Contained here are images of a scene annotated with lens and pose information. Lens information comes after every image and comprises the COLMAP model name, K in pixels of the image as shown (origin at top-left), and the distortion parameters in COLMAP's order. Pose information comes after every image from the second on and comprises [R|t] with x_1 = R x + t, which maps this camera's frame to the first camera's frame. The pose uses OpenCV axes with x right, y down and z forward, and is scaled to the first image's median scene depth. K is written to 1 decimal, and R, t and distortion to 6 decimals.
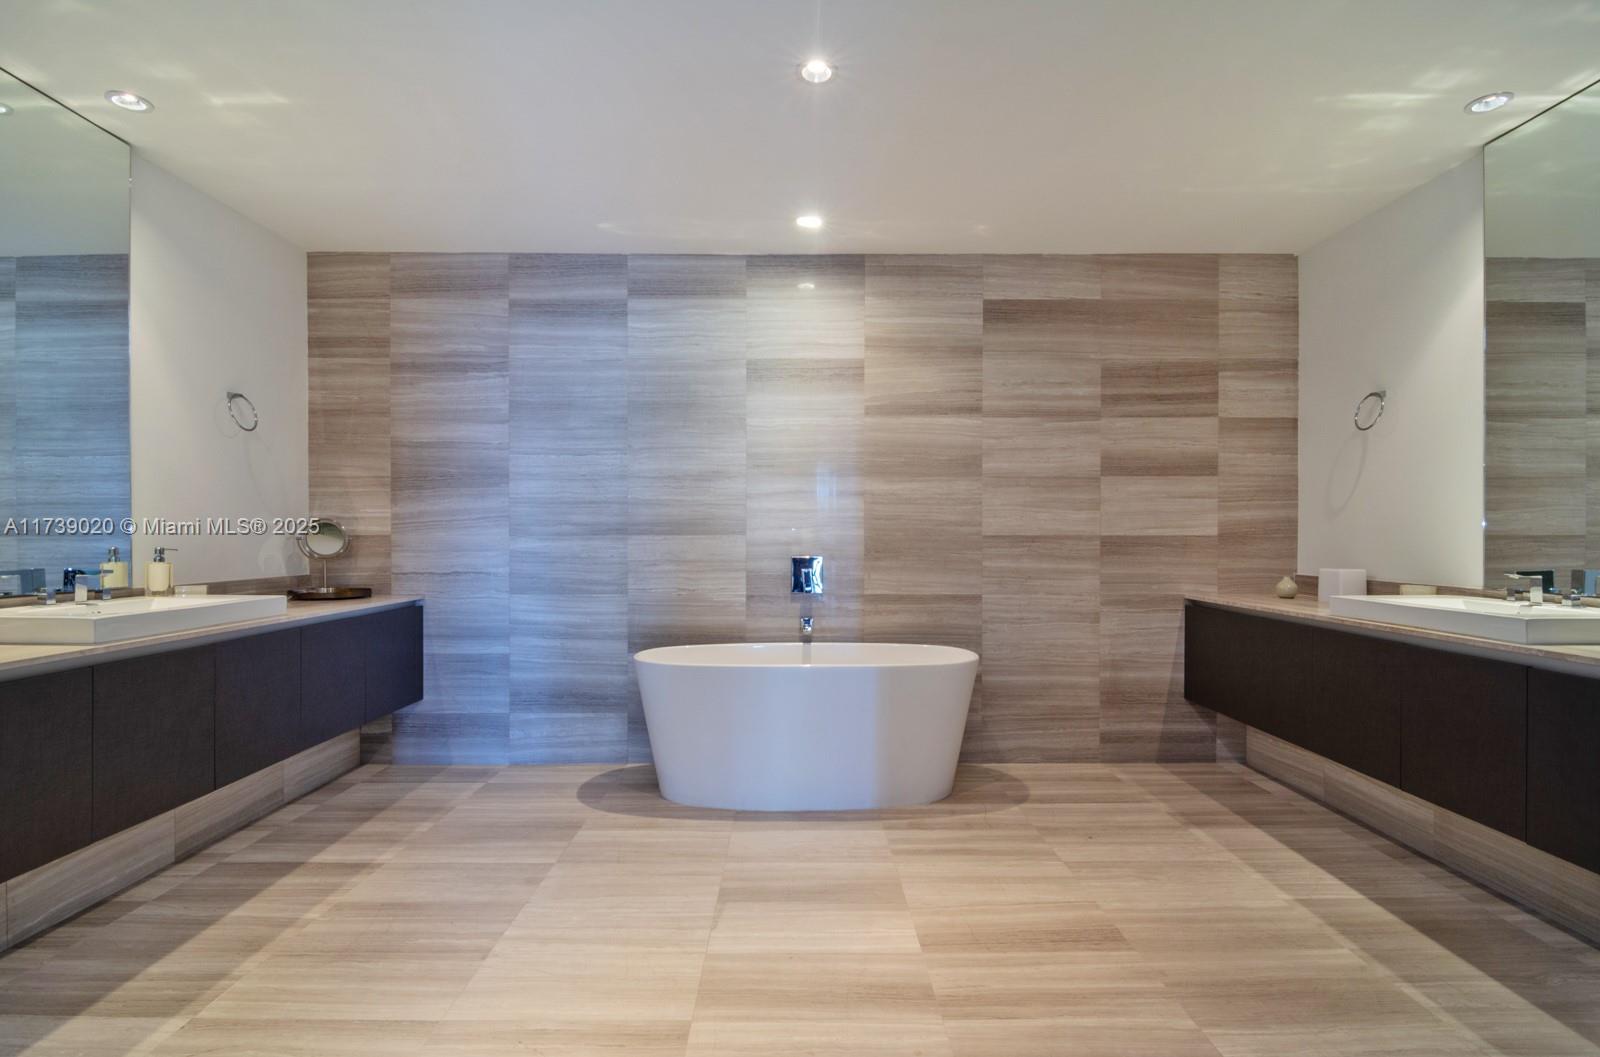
lens RADIAL K [[779.0, 0, 800.0], [0, 779.0, 528.5], [0, 0, 1]] dist [0.000658, -0.001228]
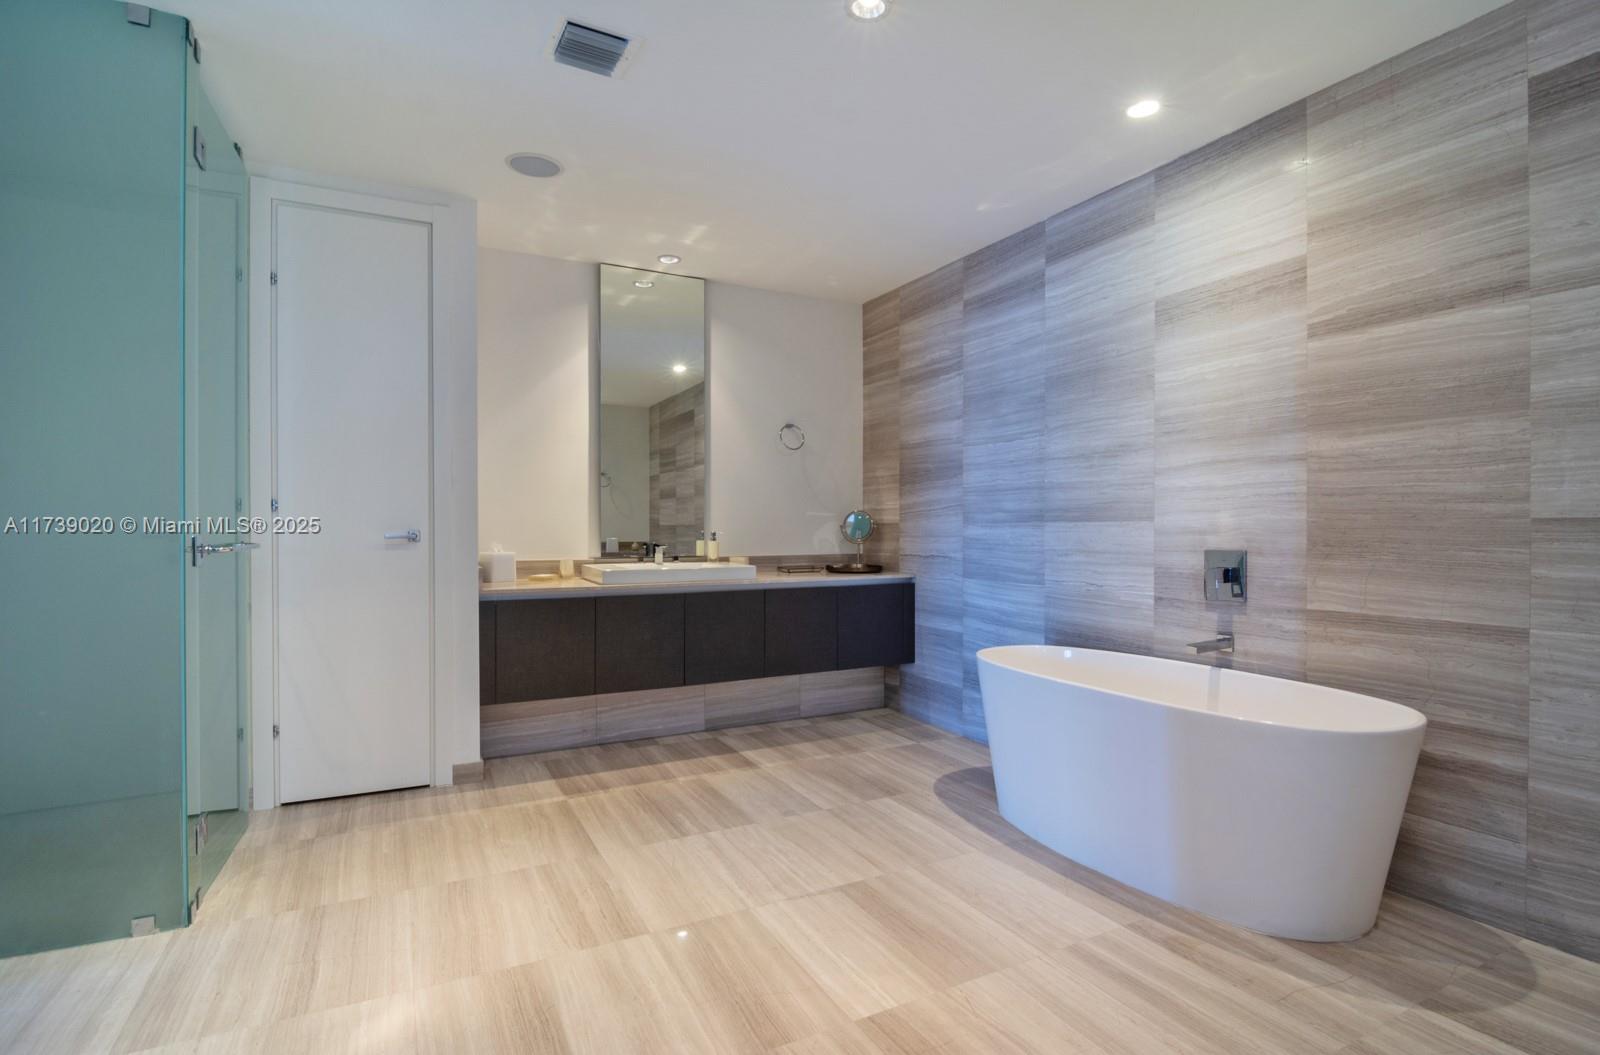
lens RADIAL K [[773.7, 0, 800.0], [0, 773.7, 527.5], [0, 0, 1]] dist [0.002594, -0.016640]
pose [[0.462597, 0.000680, -0.886569, 0.466351], [0.011168, 0.999916, 0.006595, 0.005811], [0.886498, -0.012952, 0.462550, 0.311573]]
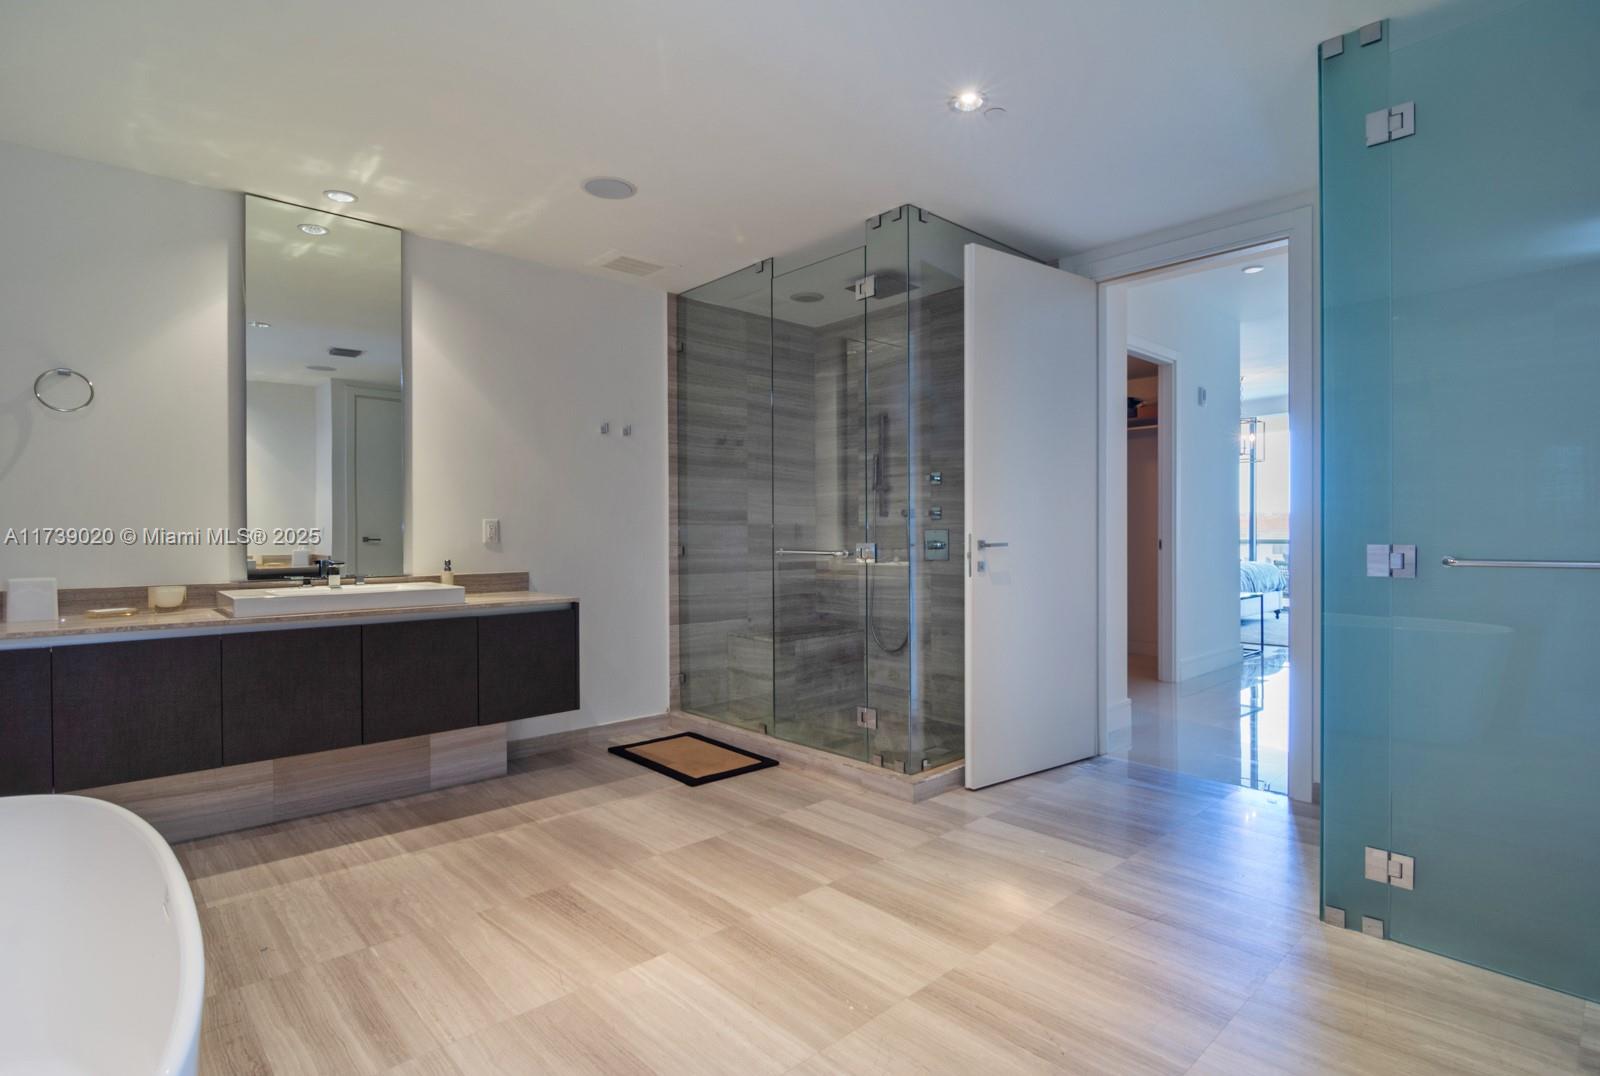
lens RADIAL K [[821.0, 0, 800.0], [0, 821.0, 538.0], [0, 0, 1]] dist [-0.001201, -0.000242]
pose [[-0.669957, 0.000213, 0.742400, -0.397718], [-0.003066, 0.999991, -0.003054, 0.010913], [-0.742393, -0.004323, -0.669950, 0.856500]]
